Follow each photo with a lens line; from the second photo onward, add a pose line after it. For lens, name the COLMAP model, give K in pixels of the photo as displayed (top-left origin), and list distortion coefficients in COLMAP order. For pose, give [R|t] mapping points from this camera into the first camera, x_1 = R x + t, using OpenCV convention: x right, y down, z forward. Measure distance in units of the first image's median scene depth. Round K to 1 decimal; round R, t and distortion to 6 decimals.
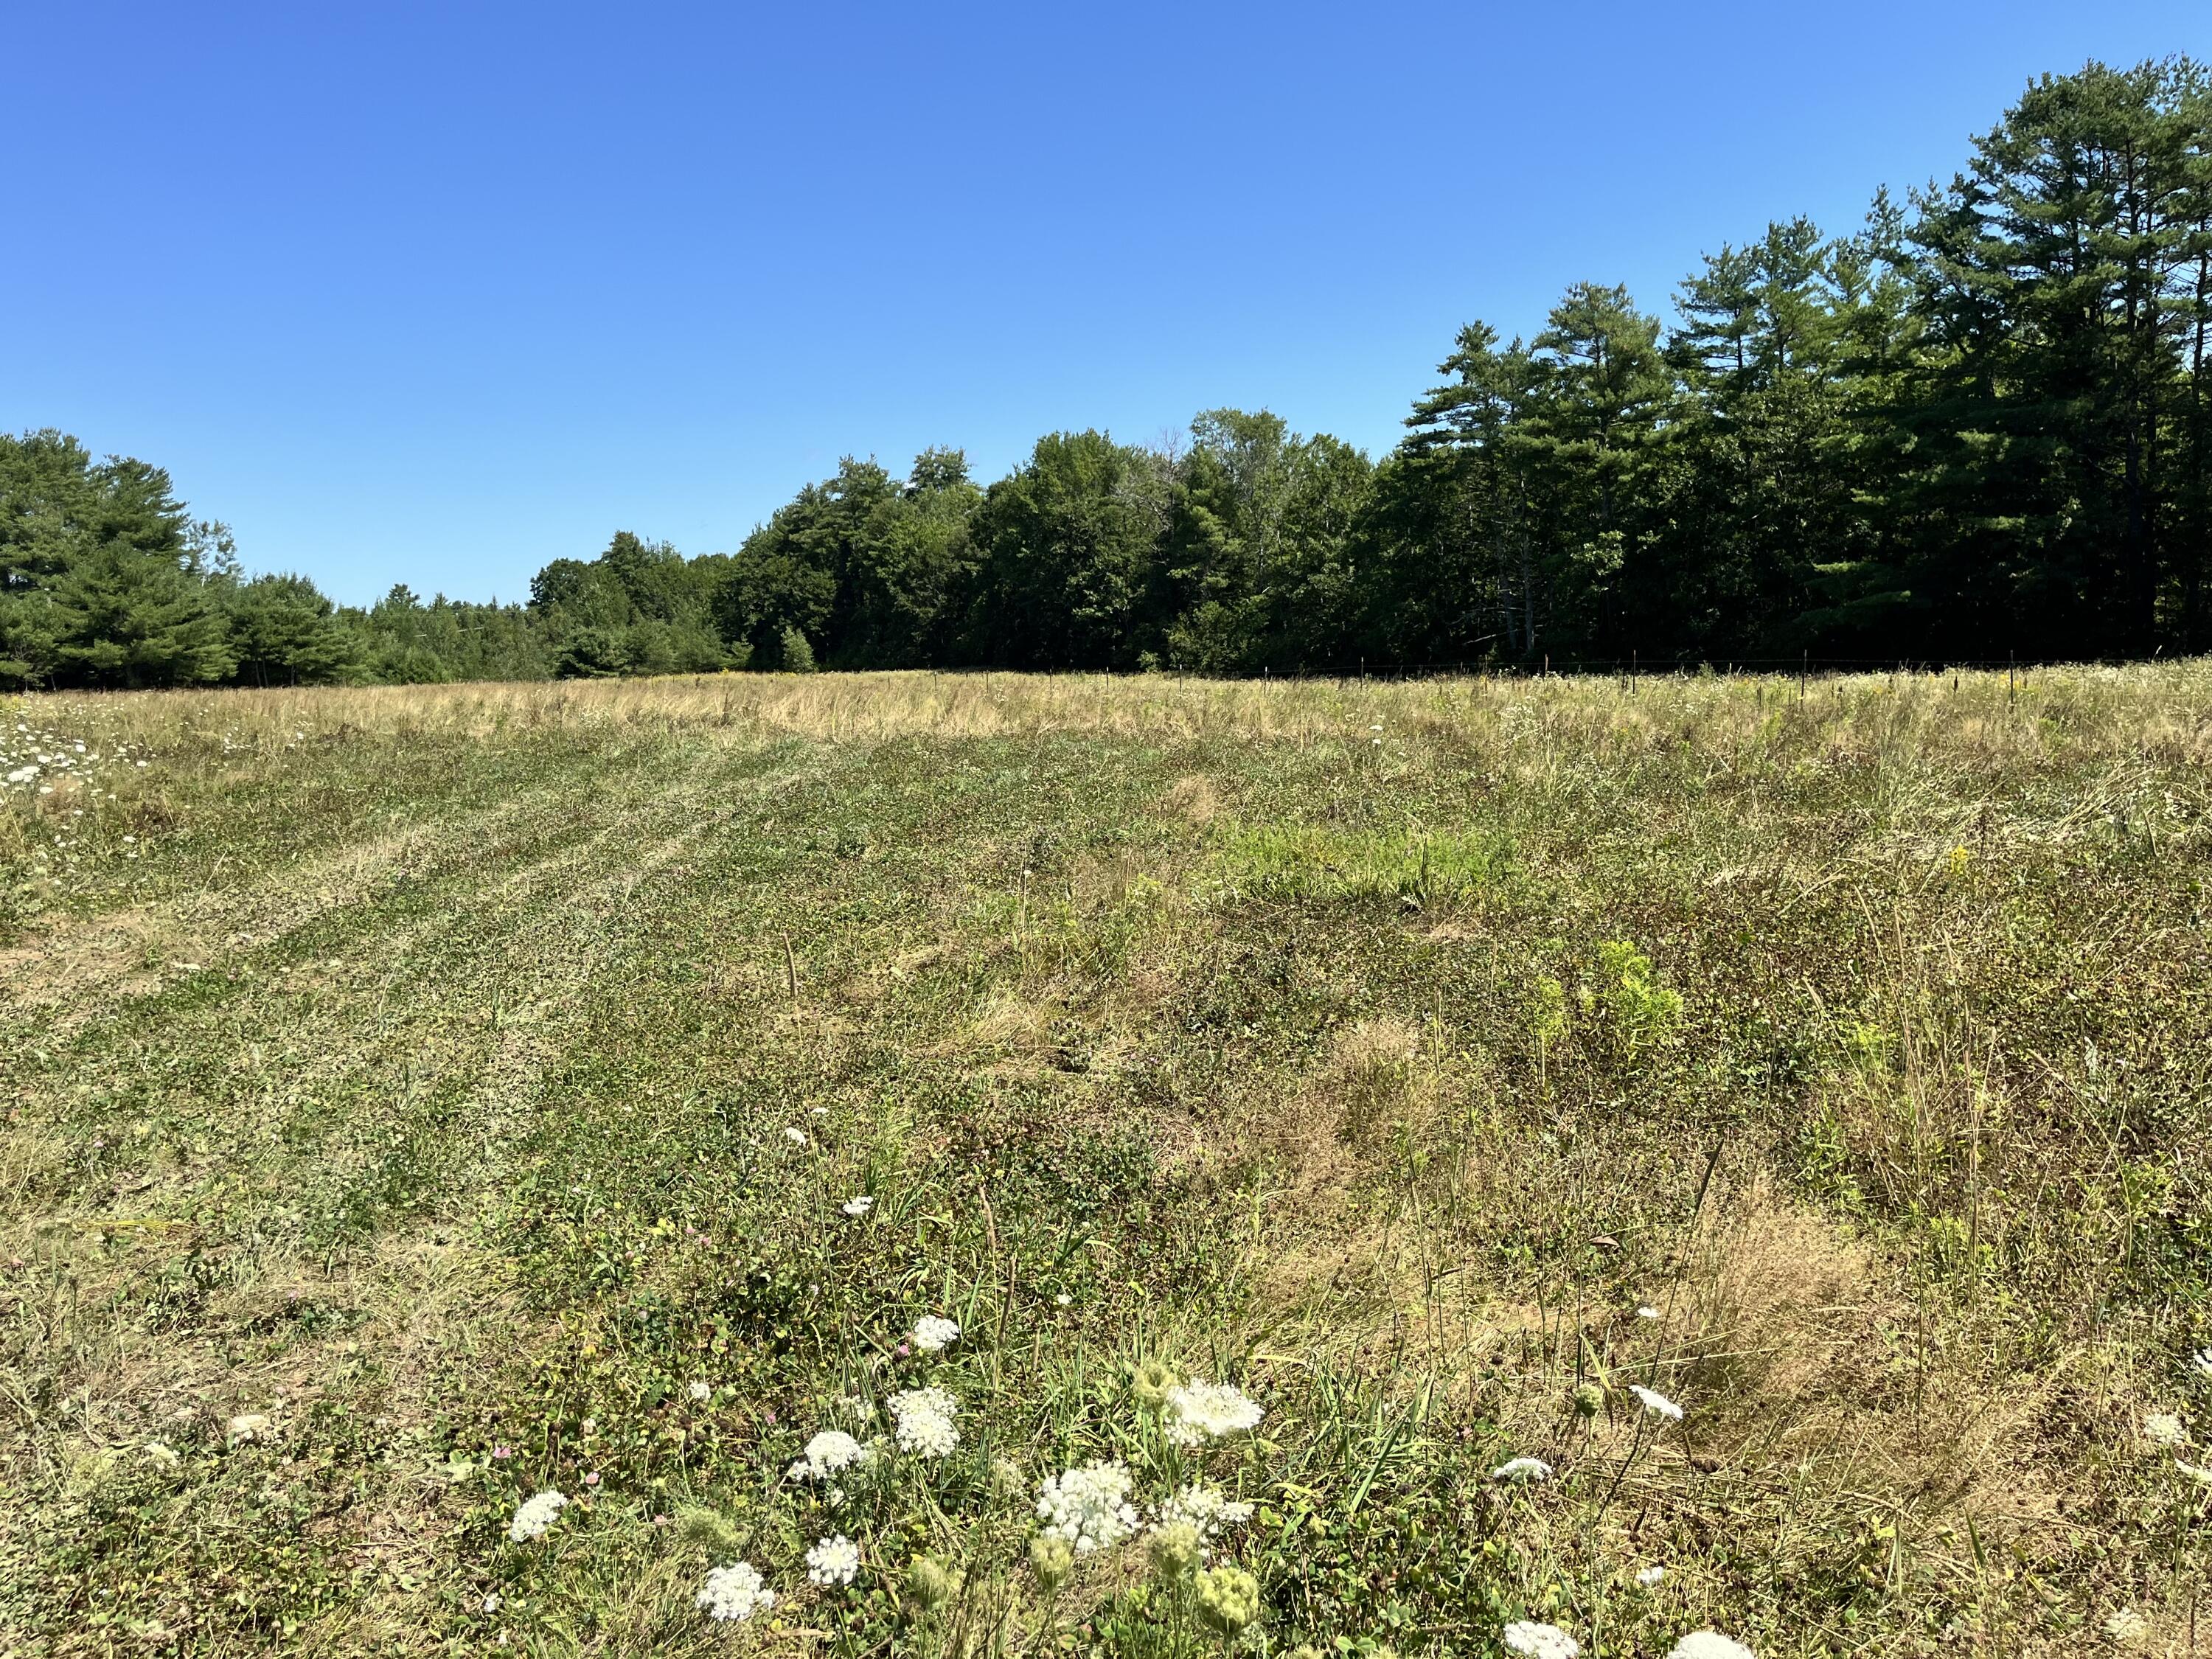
lens RADIAL K [[1674.6, 0, 1122.9], [0, 1674.6, 871.3], [0, 0, 1]] dist [0.056341, -0.077113]
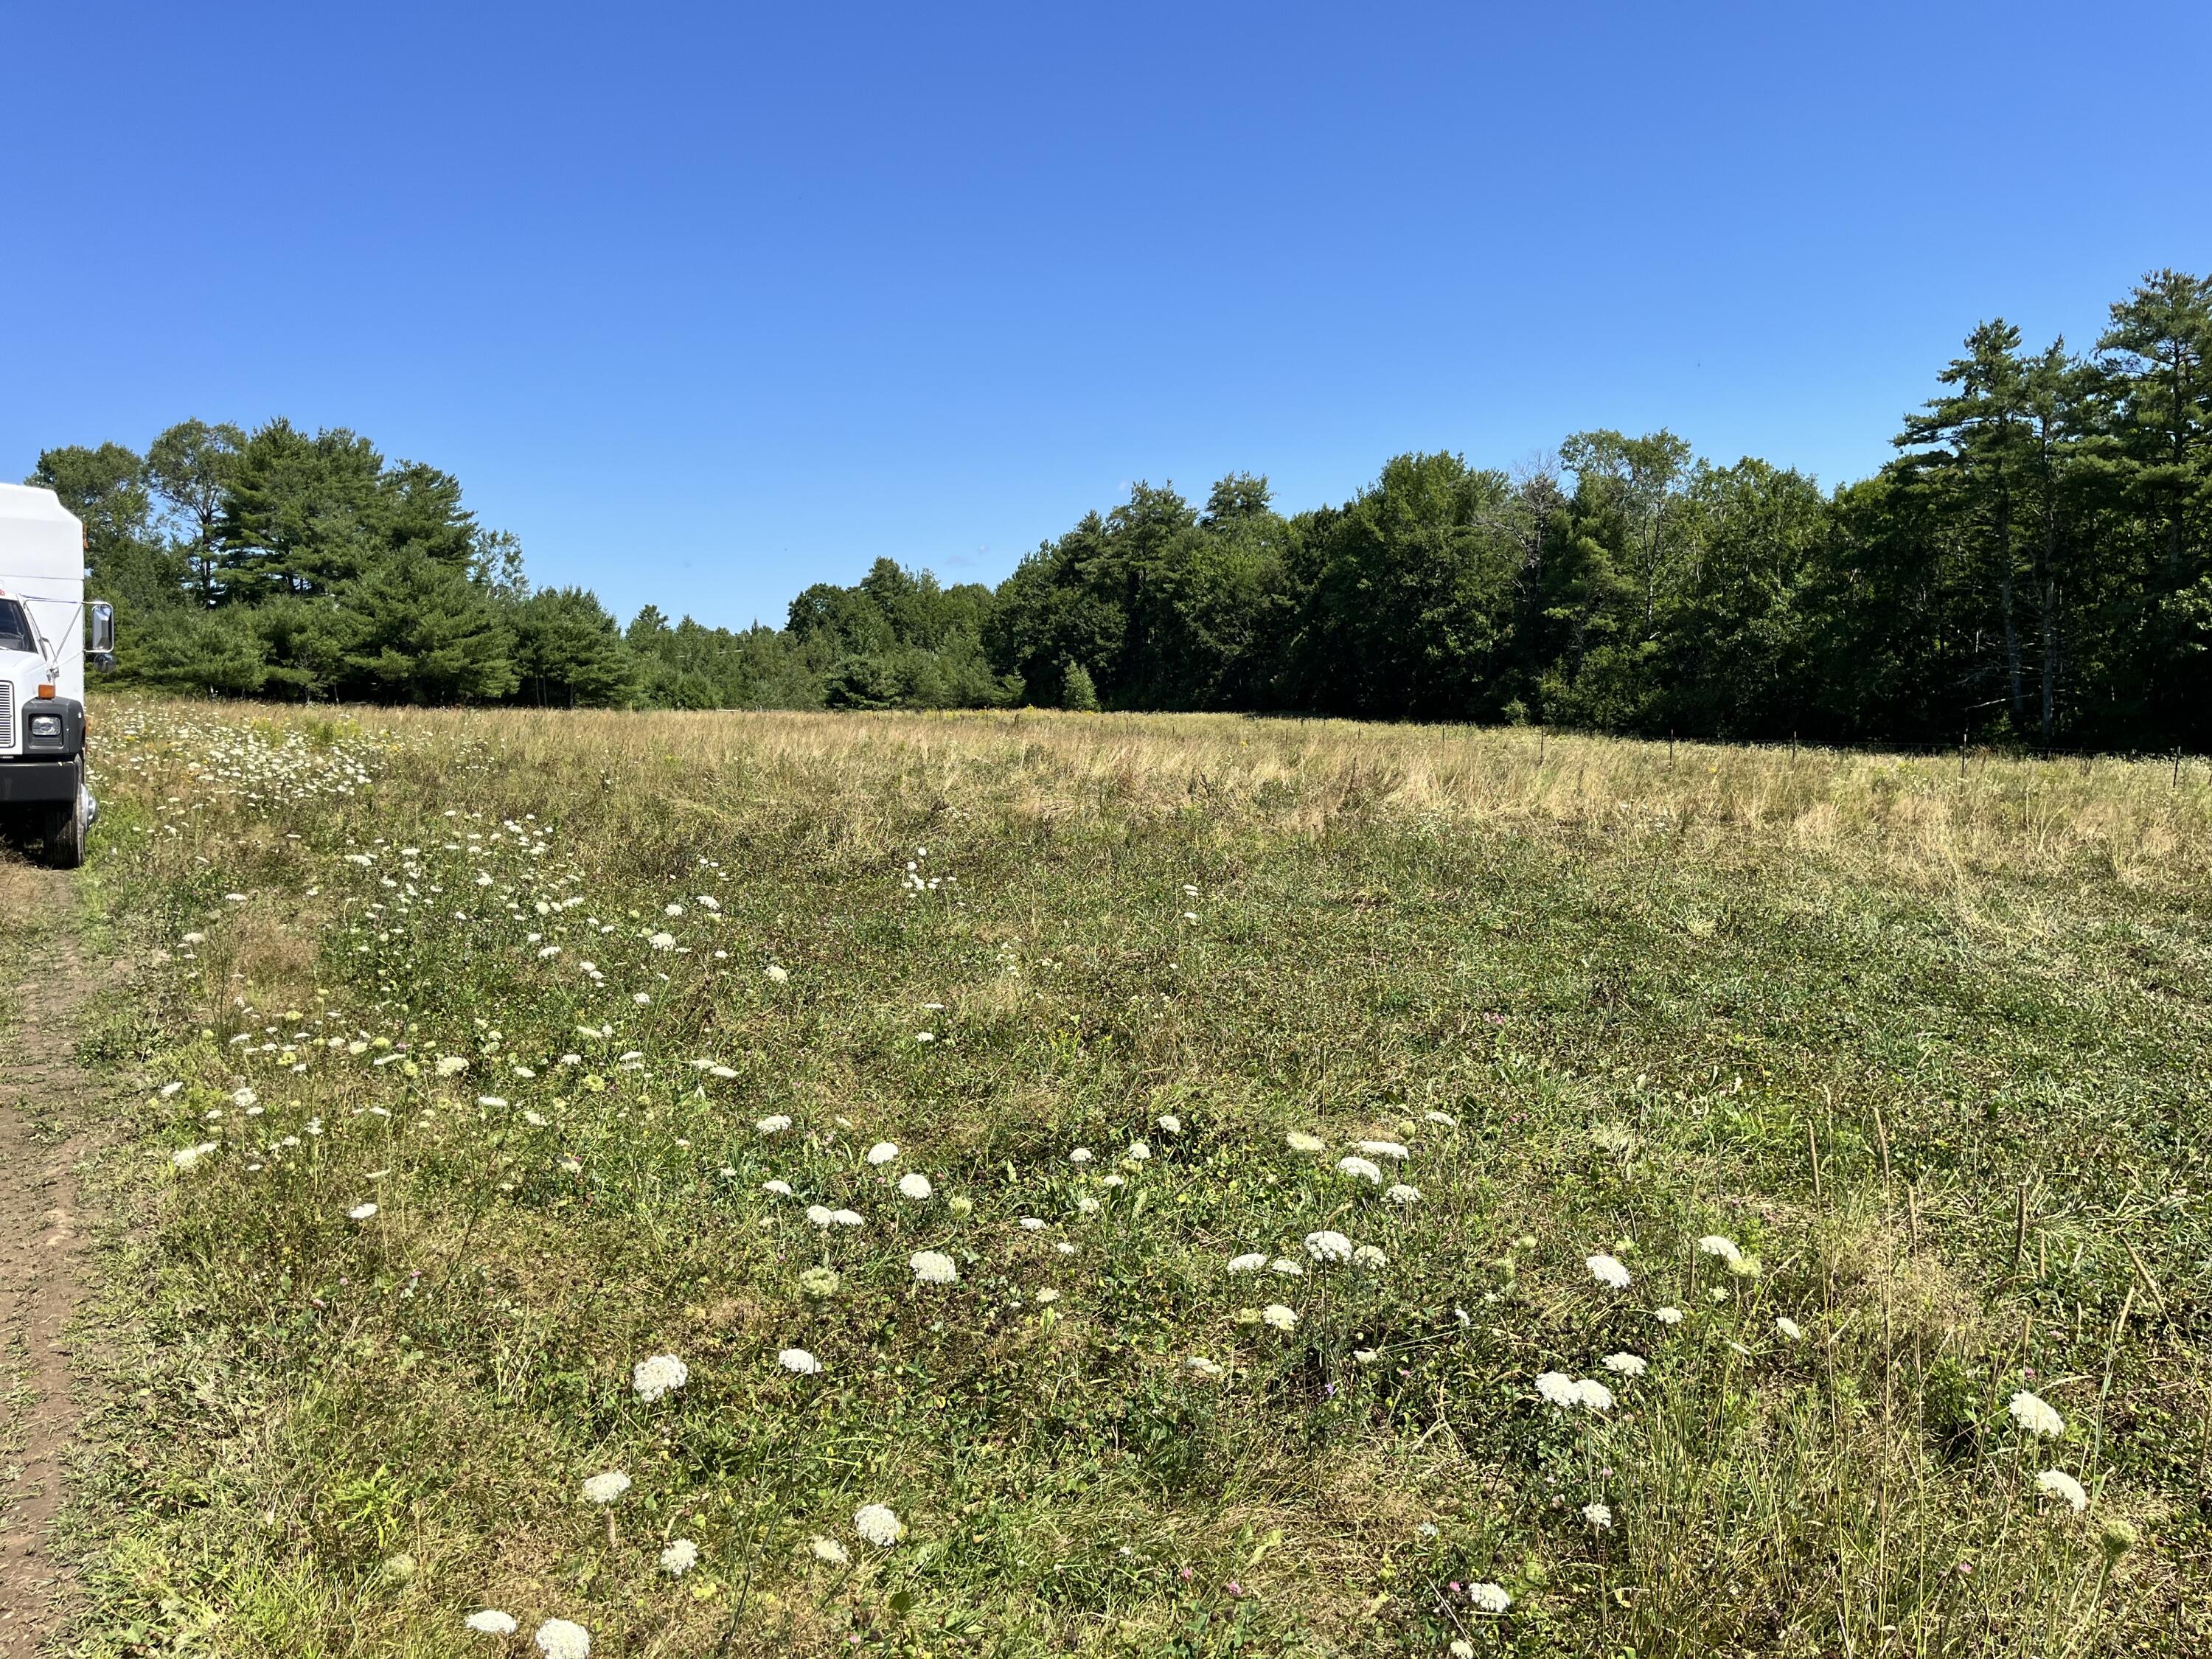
lens RADIAL K [[1674.6, 0, 1115.3], [0, 1674.6, 827.5], [0, 0, 1]] dist [0.056341, -0.077113]
pose [[0.992418, 0.046074, -0.113944, -0.082541], [-0.051751, 0.997536, -0.047374, -0.013525], [0.111481, 0.052912, 0.992357, 0.108850]]
